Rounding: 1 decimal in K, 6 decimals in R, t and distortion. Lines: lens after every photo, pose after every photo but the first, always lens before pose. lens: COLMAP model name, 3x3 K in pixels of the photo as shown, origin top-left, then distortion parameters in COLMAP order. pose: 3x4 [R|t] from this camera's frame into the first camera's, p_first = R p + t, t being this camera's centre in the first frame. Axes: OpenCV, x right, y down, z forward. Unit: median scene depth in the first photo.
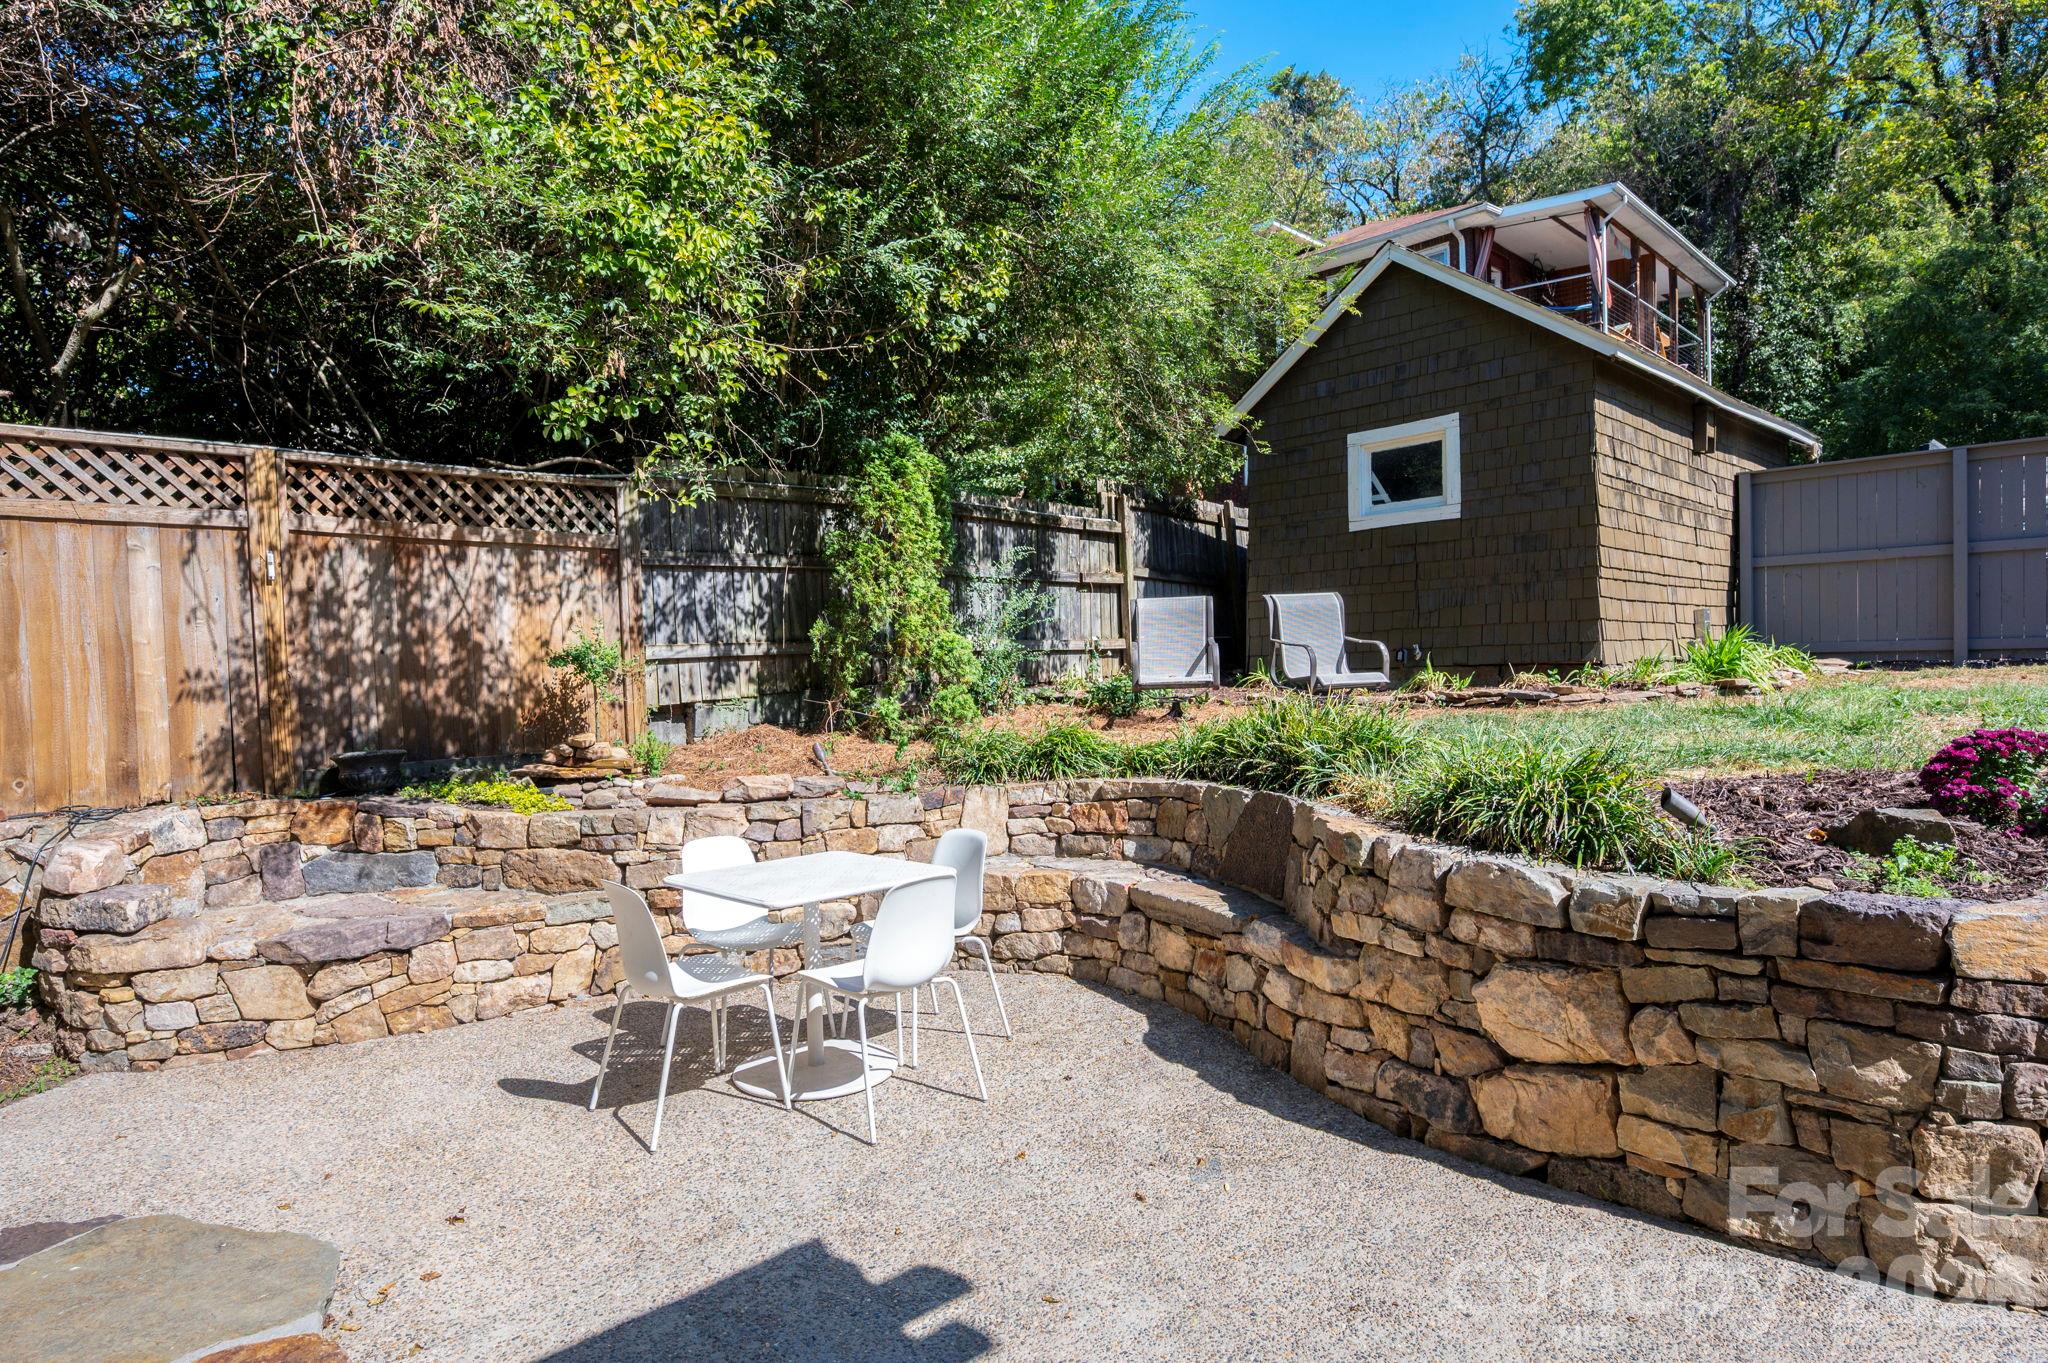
lens RADIAL K [[1124.2, 0, 1018.6], [0, 1124.2, 692.9], [0, 0, 1]] dist [-0.001258, 0.000255]
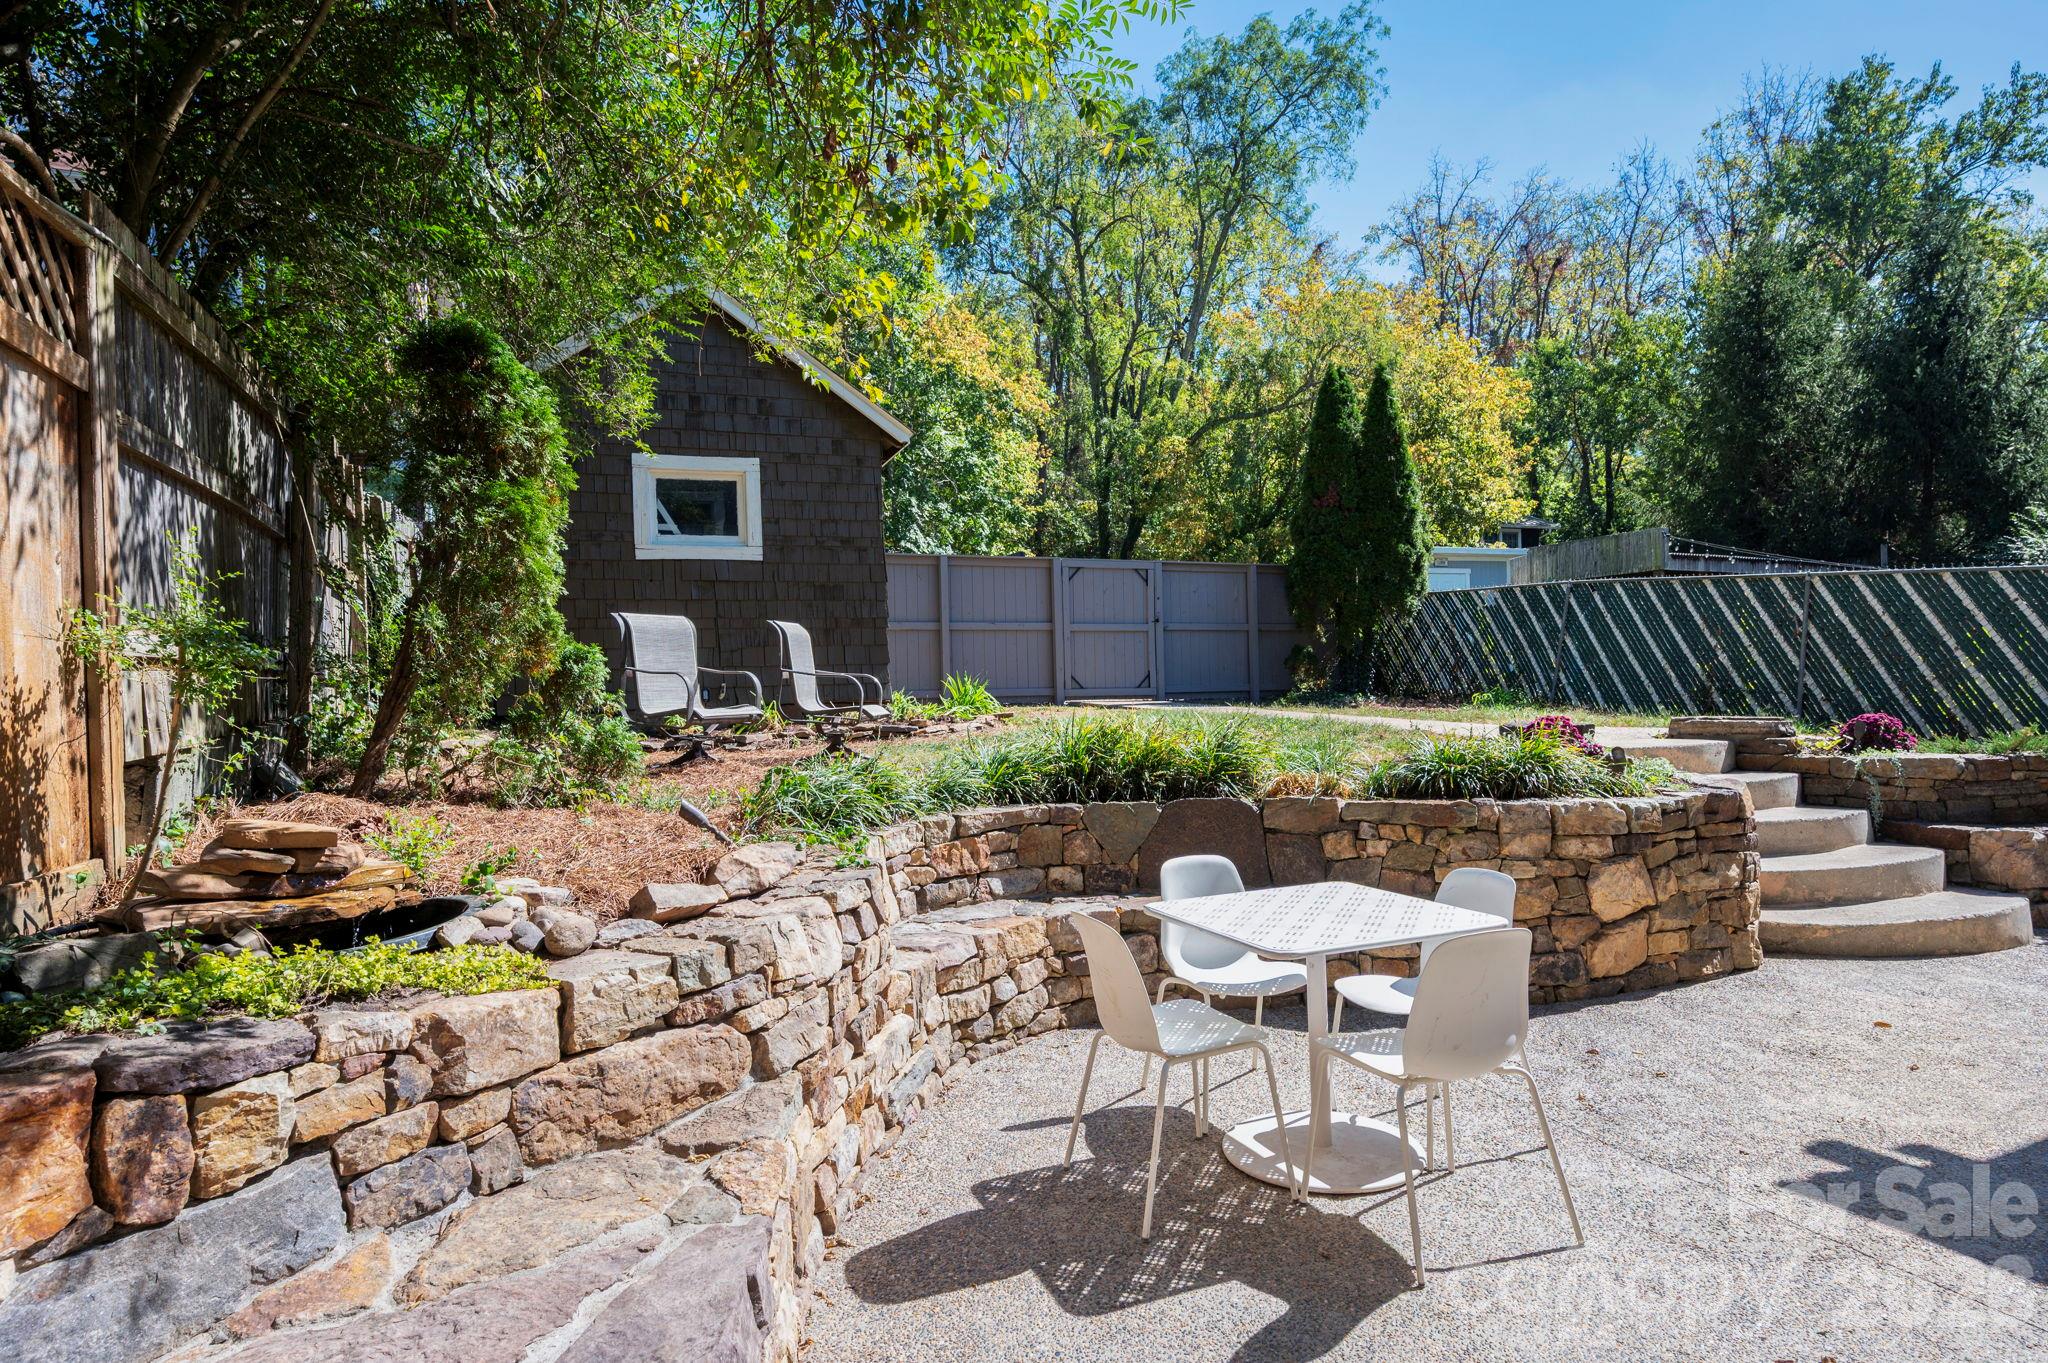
lens RADIAL K [[1124.2, 0, 1042.3], [0, 1124.2, 686.0], [0, 0, 1]] dist [-0.001258, 0.000255]
pose [[0.378121, 0.024040, 0.925444, -0.709768], [0.036525, 0.998497, -0.040861, 0.015045], [-0.925035, 0.049252, 0.376675, 0.597610]]
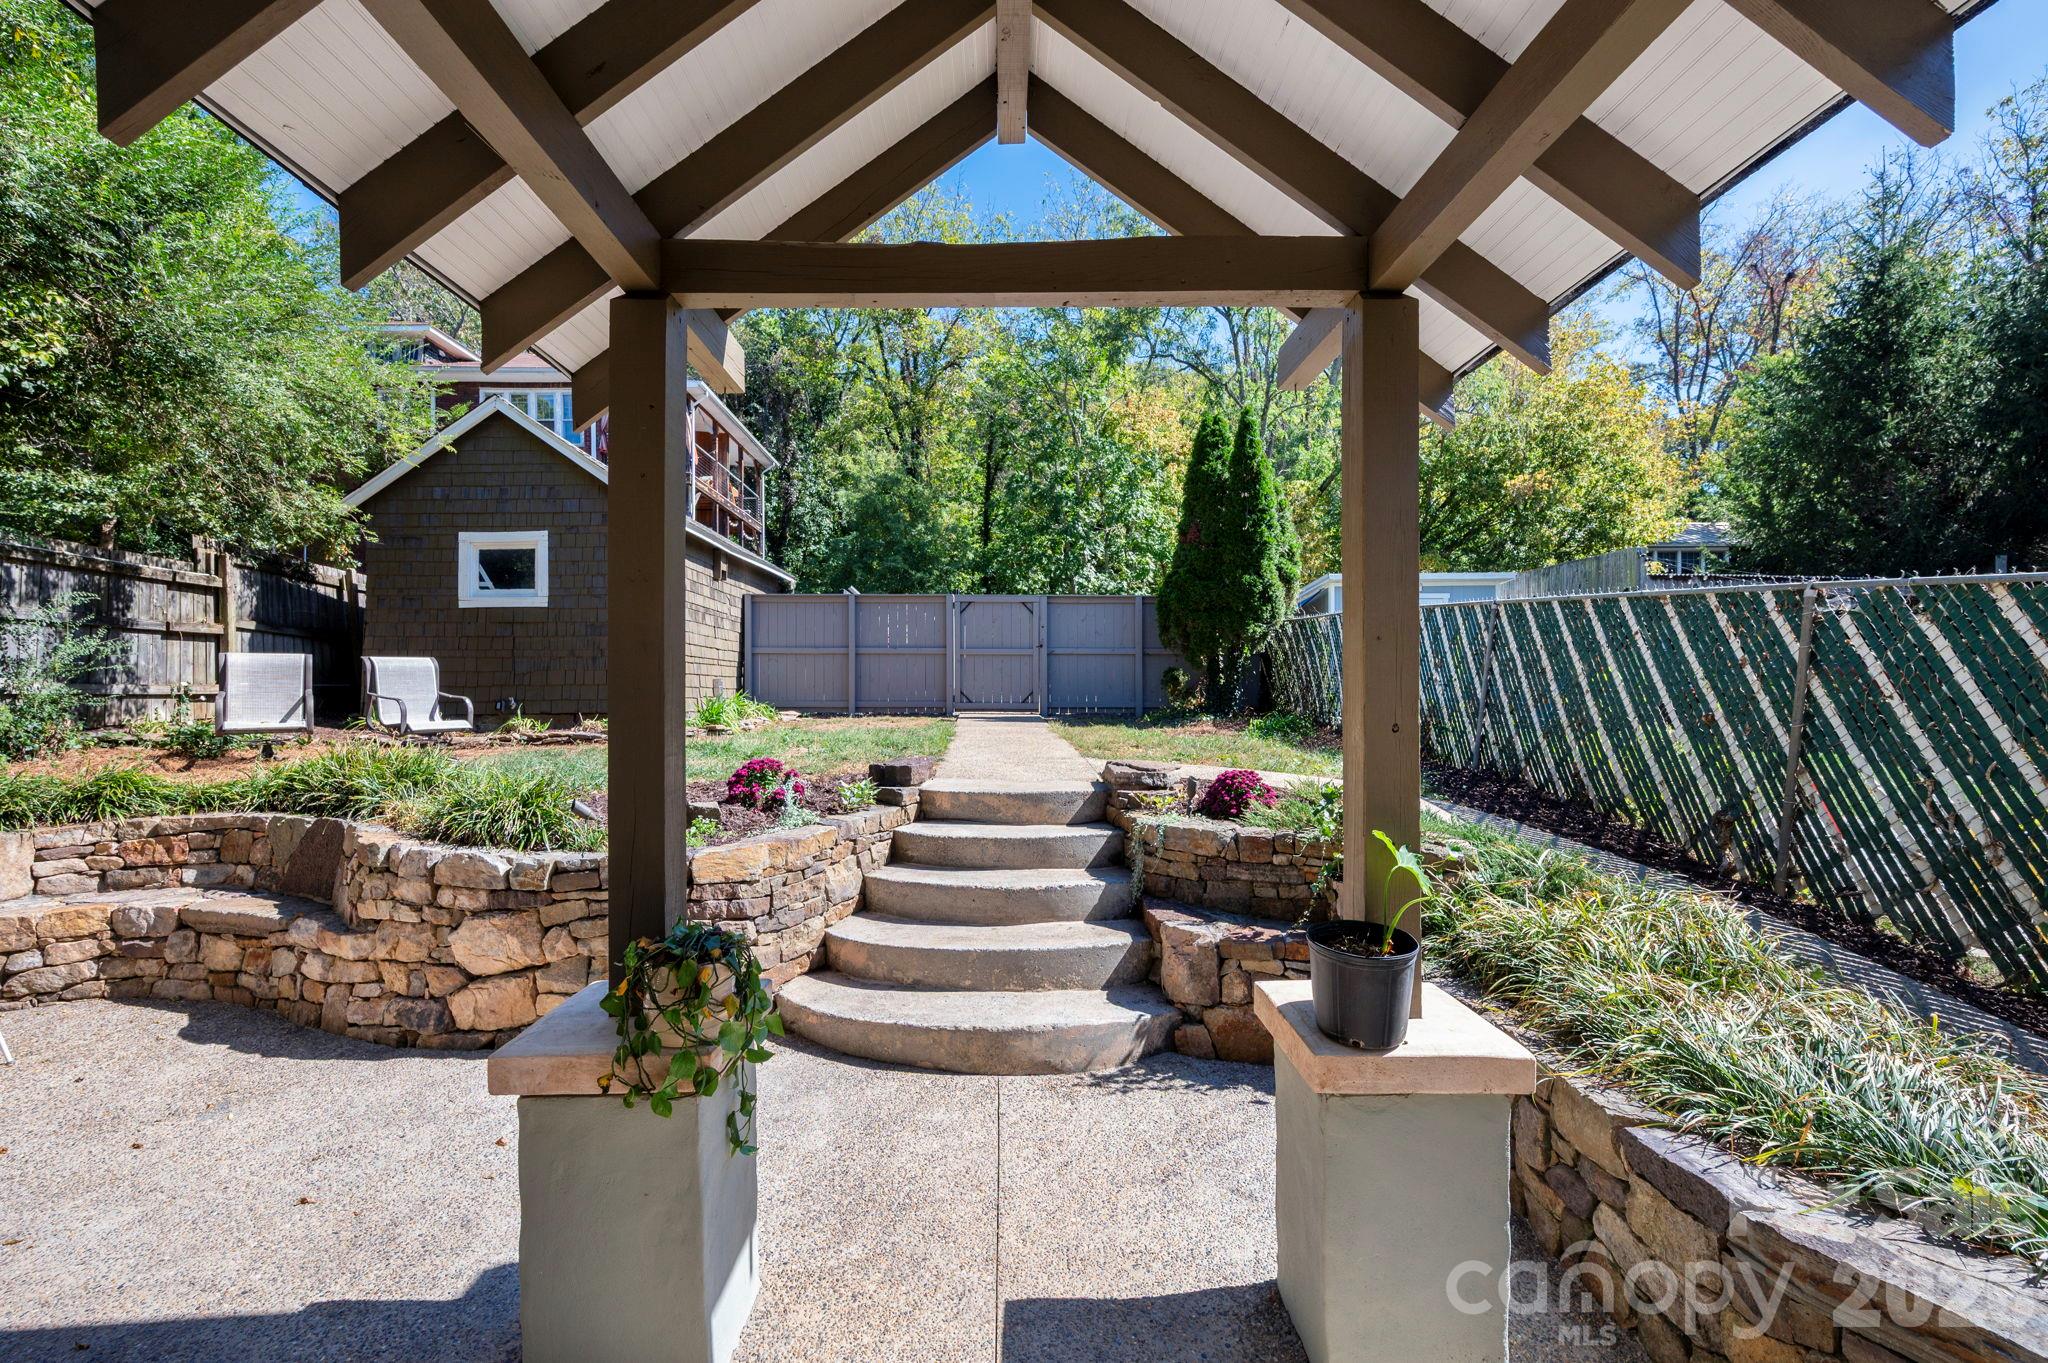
lens RADIAL K [[857.5, 0, 1003.6], [0, 857.5, 693.2], [0, 0, 1]] dist [-0.006162, 0.001104]
pose [[0.693132, 0.027492, 0.720286, 0.040986], [0.000218, 0.999264, -0.038350, -0.014451], [-0.720810, 0.026739, 0.692616, -0.204693]]
